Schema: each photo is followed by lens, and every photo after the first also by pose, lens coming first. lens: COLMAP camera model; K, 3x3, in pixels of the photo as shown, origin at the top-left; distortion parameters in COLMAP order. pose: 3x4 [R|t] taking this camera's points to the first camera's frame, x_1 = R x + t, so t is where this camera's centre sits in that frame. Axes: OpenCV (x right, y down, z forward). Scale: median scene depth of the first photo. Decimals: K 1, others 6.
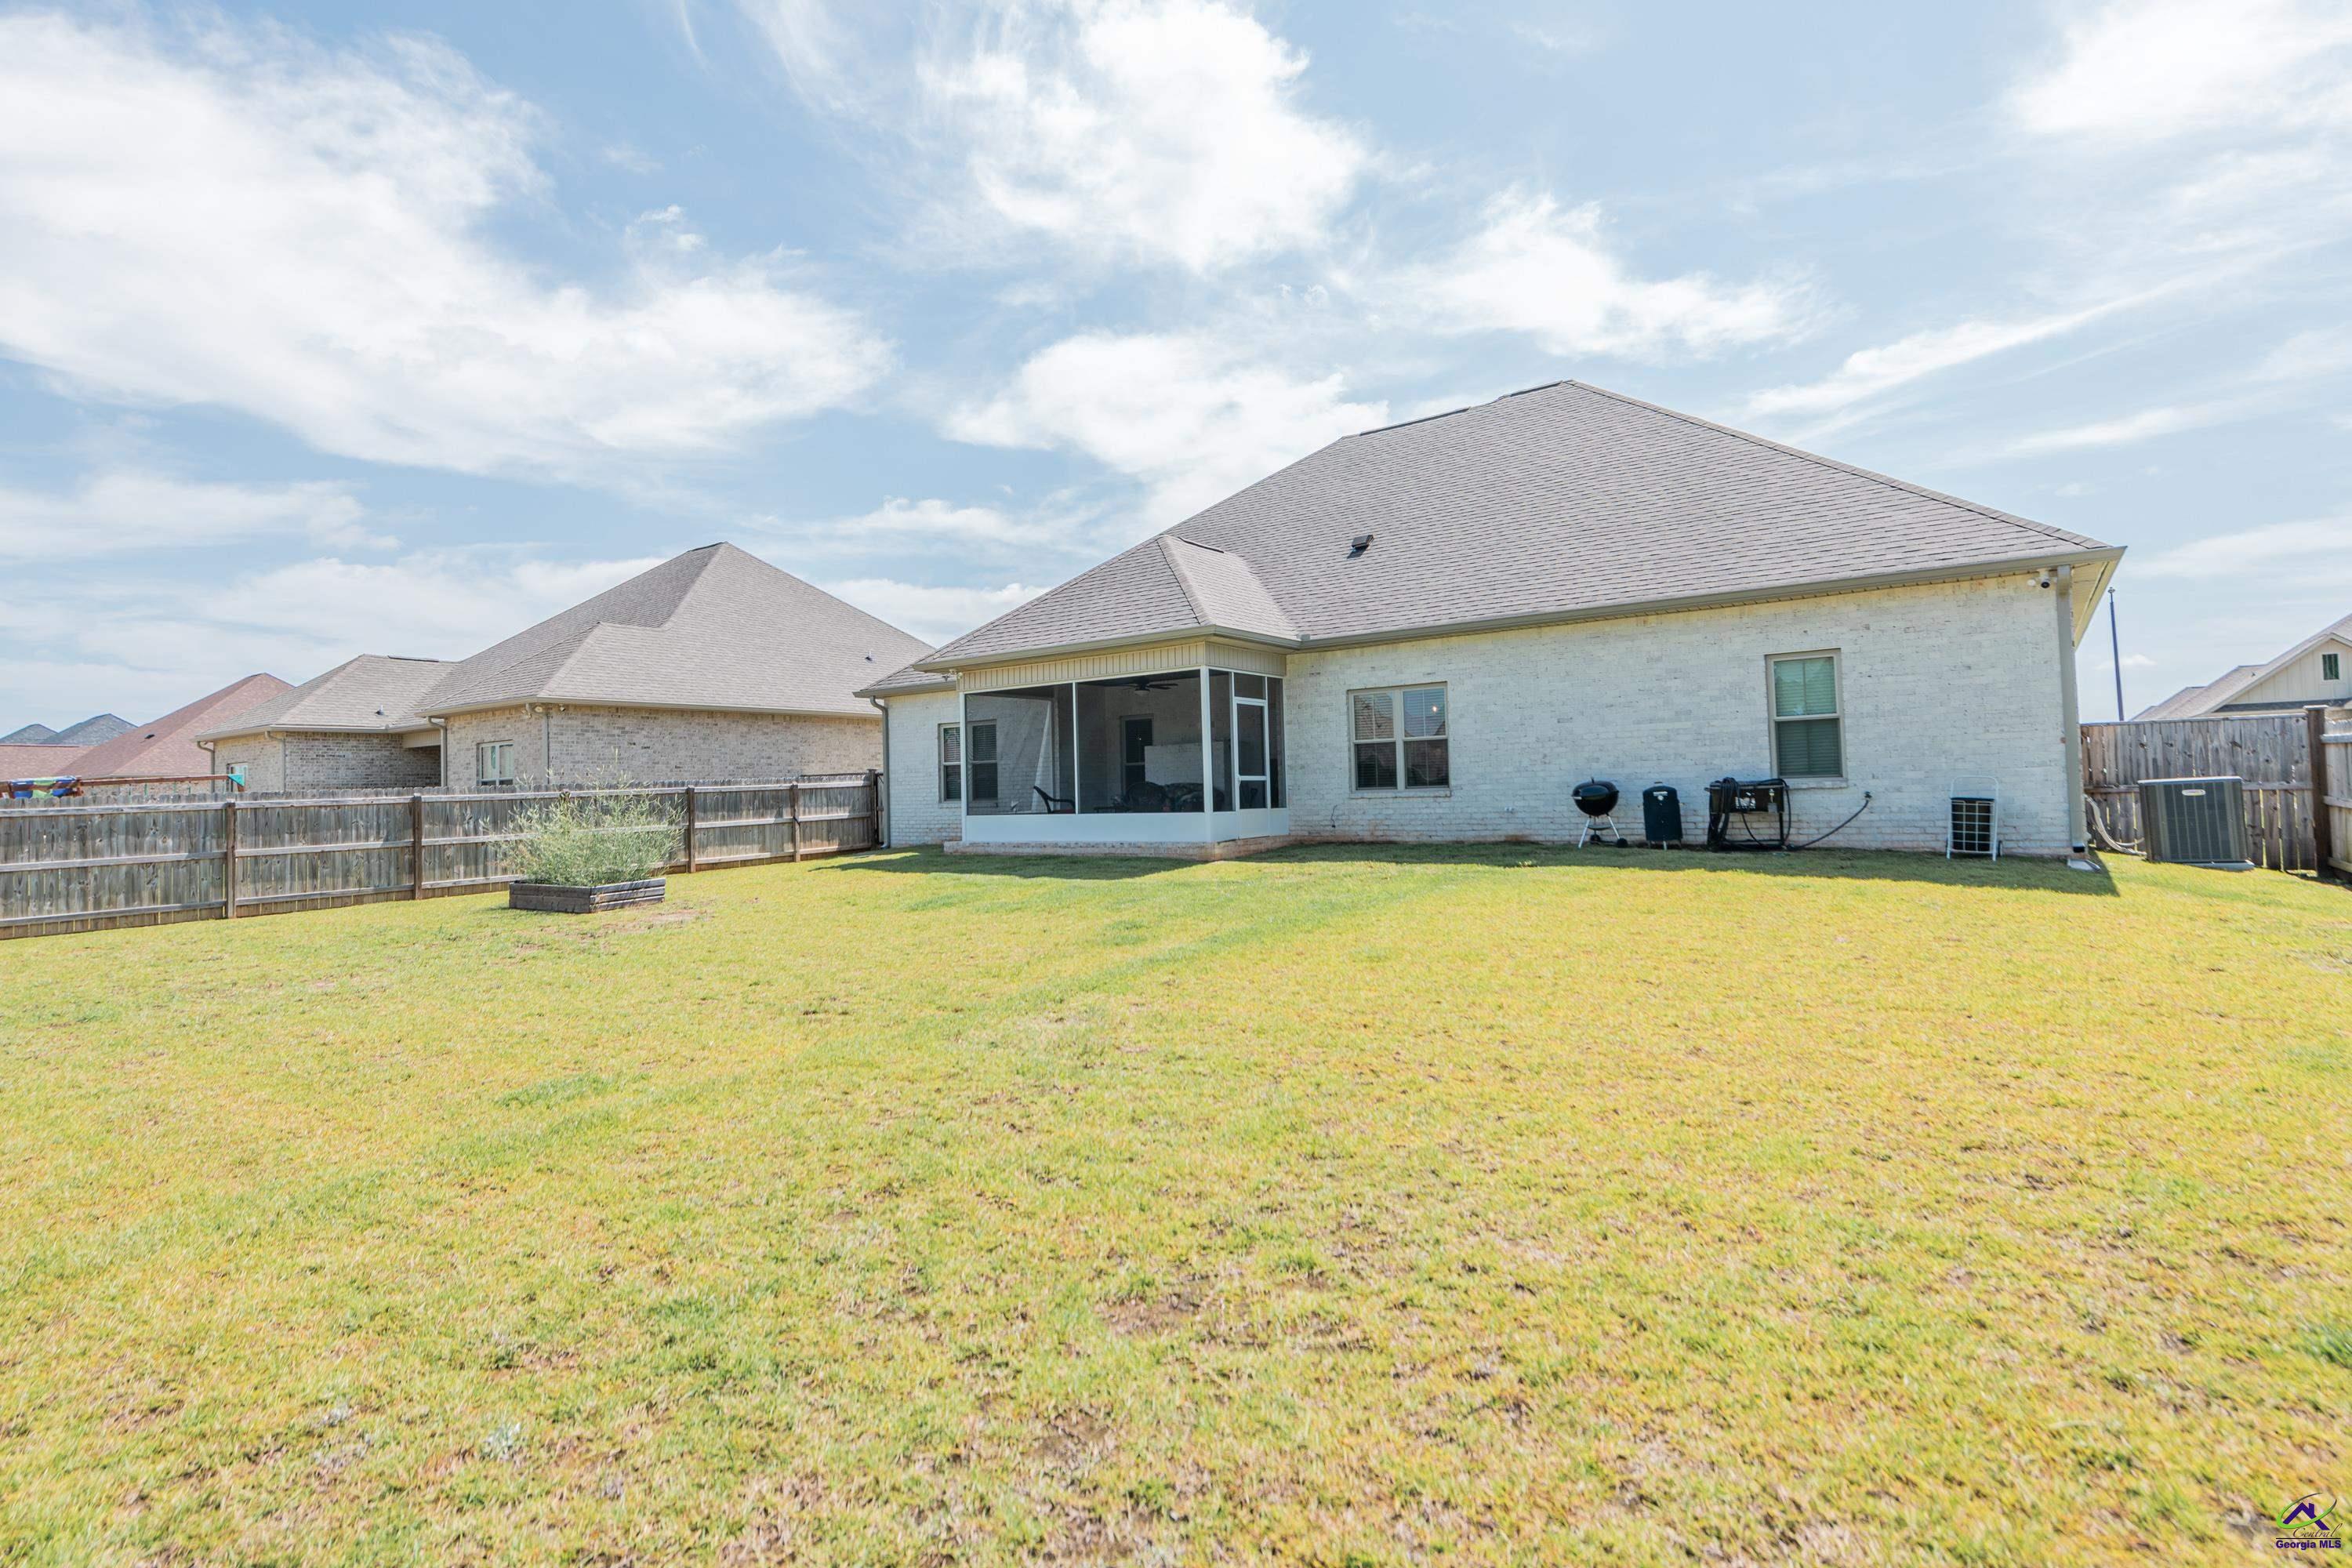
lens RADIAL K [[1191.9, 0, 1141.2], [0, 1191.9, 738.3], [0, 0, 1]] dist [0.019621, -0.005104]
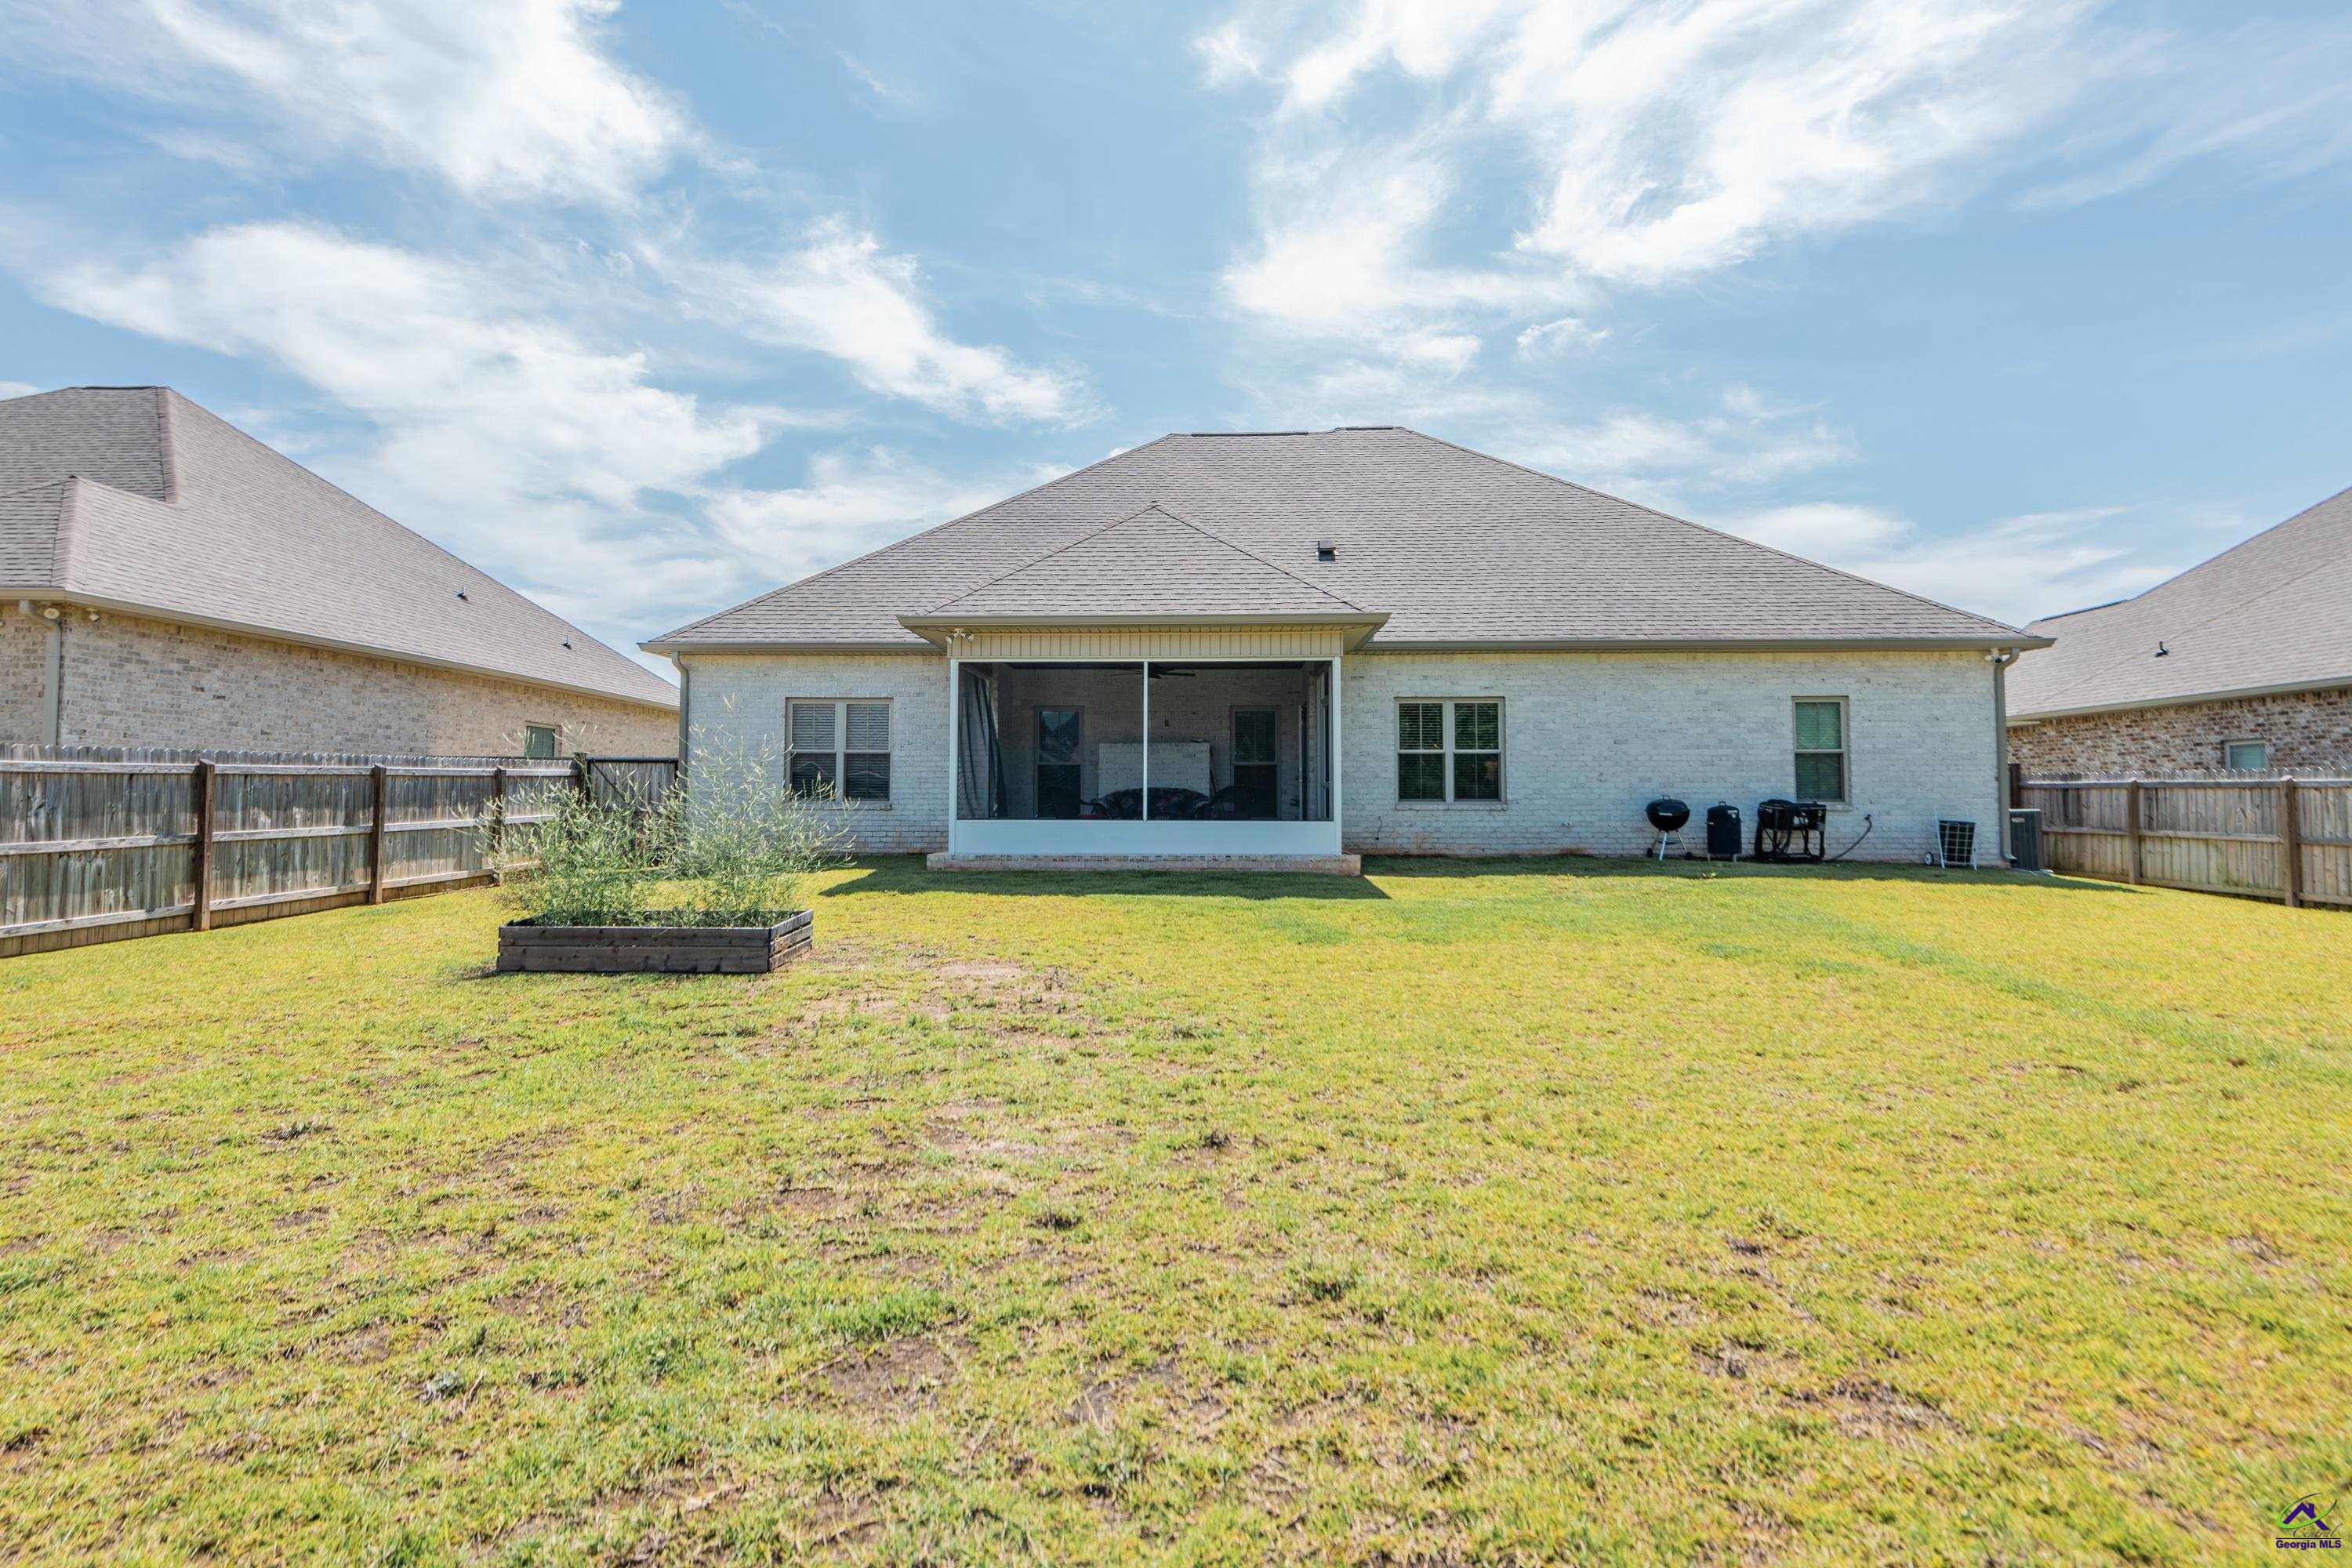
lens RADIAL K [[1166.4, 0, 1178.5], [0, 1166.4, 770.5], [0, 0, 1]] dist [0.015540, -0.006857]
pose [[0.811653, 0.044022, 0.582478, -0.348495], [-0.051355, 0.998673, -0.003916, 0.021213], [-0.581878, -0.026735, 0.812837, 0.225074]]
